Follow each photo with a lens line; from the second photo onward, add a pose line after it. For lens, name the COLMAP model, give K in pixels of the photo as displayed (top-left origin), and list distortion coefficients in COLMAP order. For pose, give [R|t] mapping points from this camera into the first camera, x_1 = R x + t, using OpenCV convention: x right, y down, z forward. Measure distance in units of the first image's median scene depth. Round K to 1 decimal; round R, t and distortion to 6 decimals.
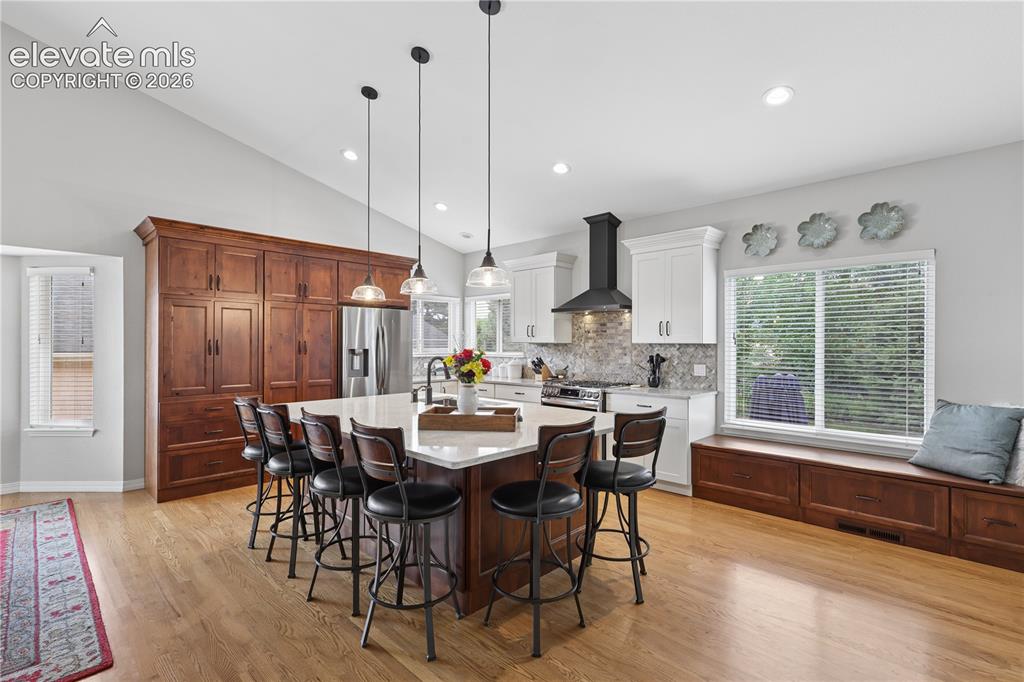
lens RADIAL K [[473.9, 0, 502.4], [0, 473.9, 345.3], [0, 0, 1]] dist [-0.001329, 0.001732]
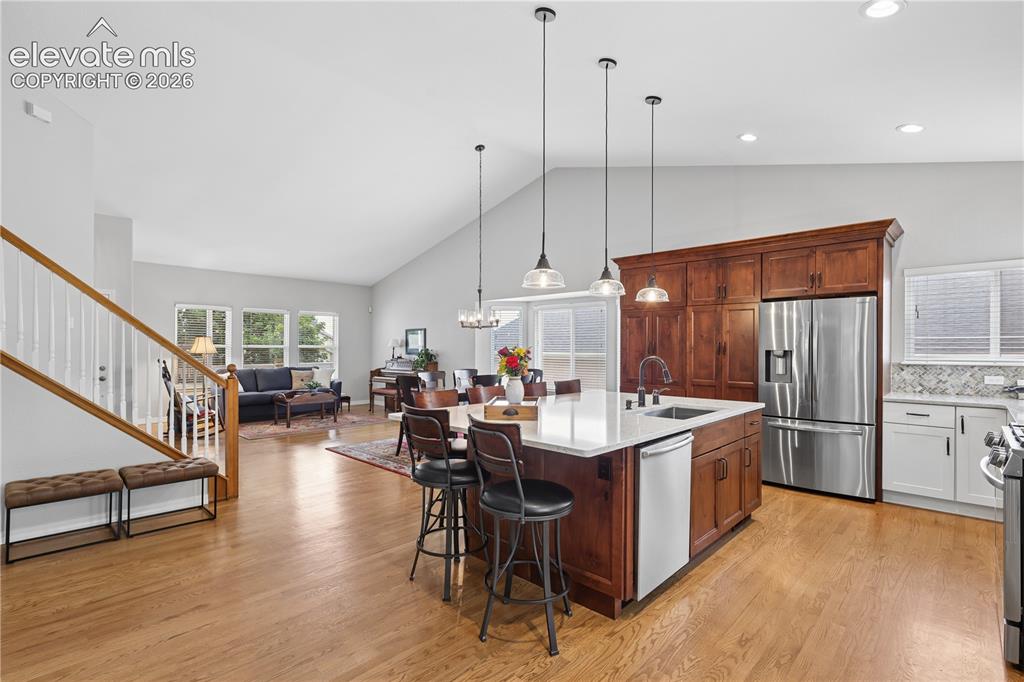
lens RADIAL K [[473.9, 0, 510.2], [0, 473.9, 350.6], [0, 0, 1]] dist [-0.001329, 0.001732]
pose [[0.019656, 0.005990, -0.999789, 0.660306], [-0.002719, 0.999979, 0.005937, 0.005459], [0.999803, 0.002602, 0.019672, 0.592572]]
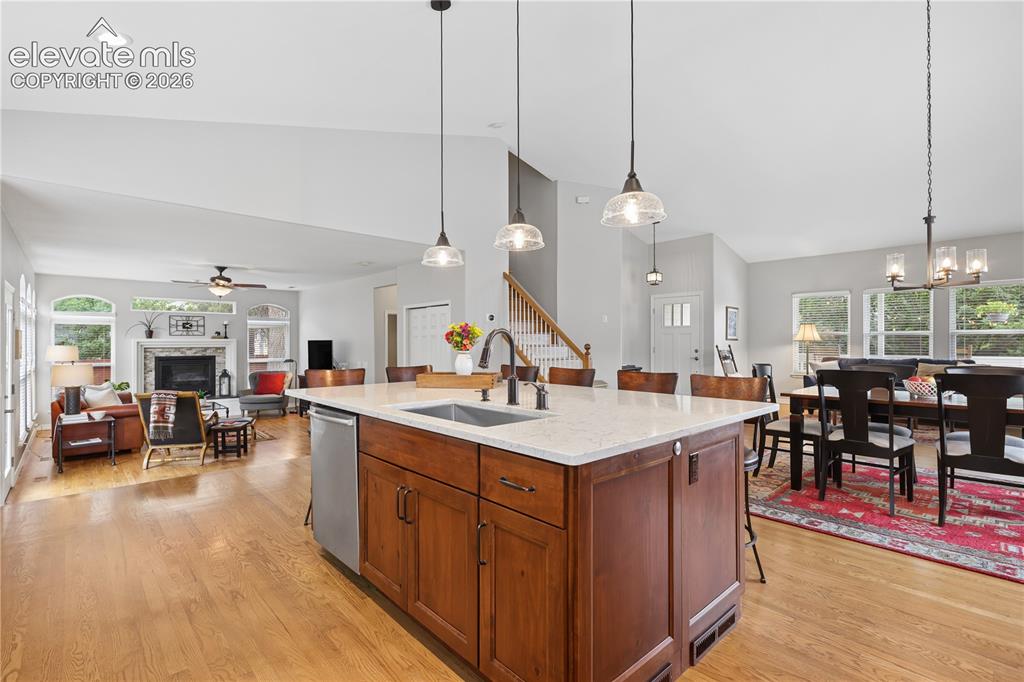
lens RADIAL K [[473.9, 0, 510.4], [0, 473.9, 340.0], [0, 0, 1]] dist [-0.001329, 0.001732]
pose [[-0.999194, 0.002316, 0.040086, -0.148090], [0.002174, 0.999991, -0.003589, 0.033423], [-0.040094, -0.003499, -0.999190, 1.353990]]
